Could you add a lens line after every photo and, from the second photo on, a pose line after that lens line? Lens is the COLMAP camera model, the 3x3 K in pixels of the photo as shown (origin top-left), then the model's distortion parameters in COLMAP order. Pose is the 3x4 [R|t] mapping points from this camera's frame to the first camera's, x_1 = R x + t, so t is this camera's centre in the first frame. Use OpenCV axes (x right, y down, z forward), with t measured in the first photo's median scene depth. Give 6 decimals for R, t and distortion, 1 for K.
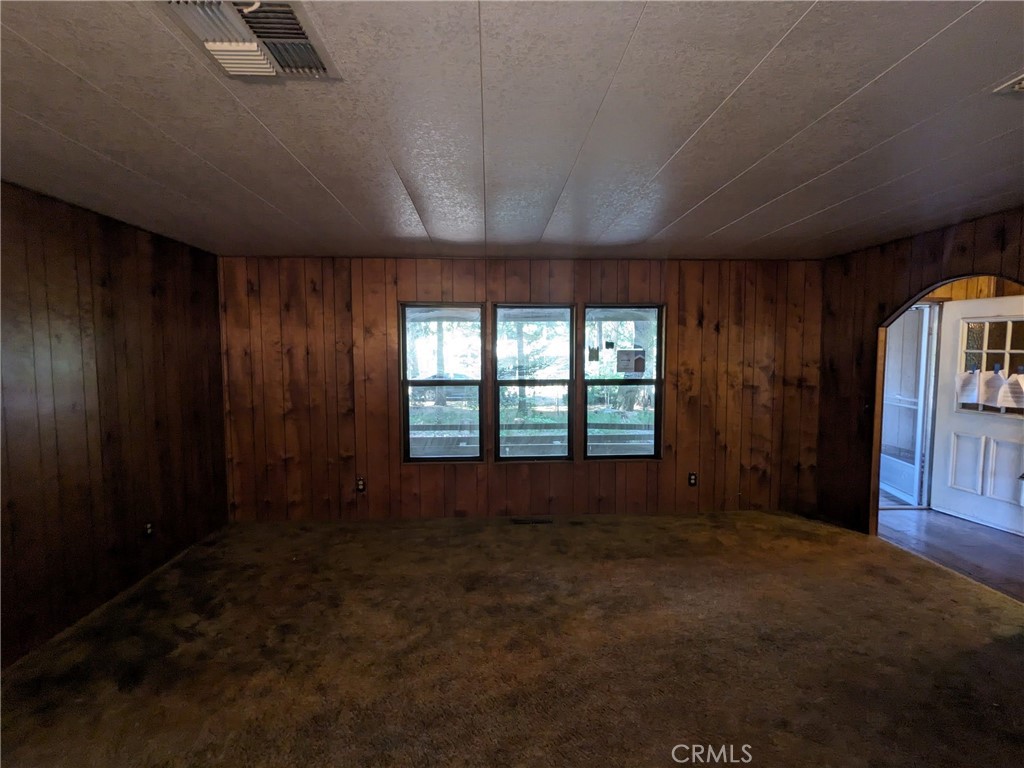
lens RADIAL K [[490.4, 0, 512.4], [0, 490.4, 385.4], [0, 0, 1]] dist [-0.003179, 0.003549]
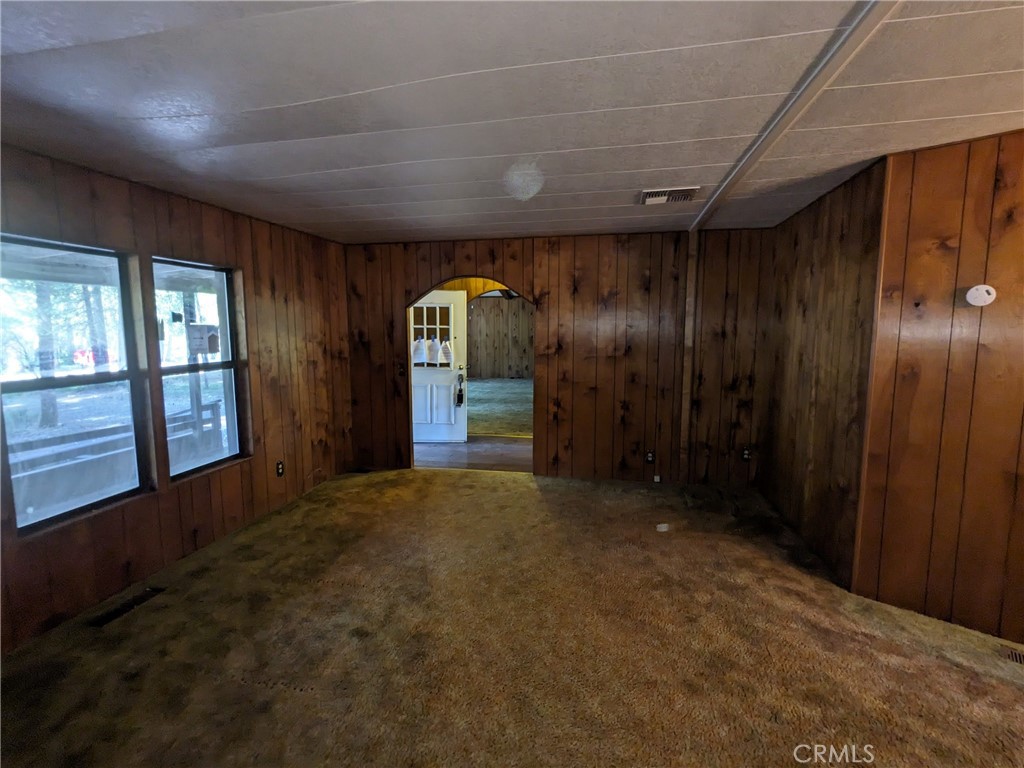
lens RADIAL K [[490.4, 0, 513.8], [0, 490.4, 385.3], [0, 0, 1]] dist [-0.003179, 0.003549]
pose [[0.249871, -0.114035, 0.961541, -0.401663], [0.068605, 0.992630, 0.099893, -0.023114], [-0.965846, 0.041006, 0.255853, 0.370152]]
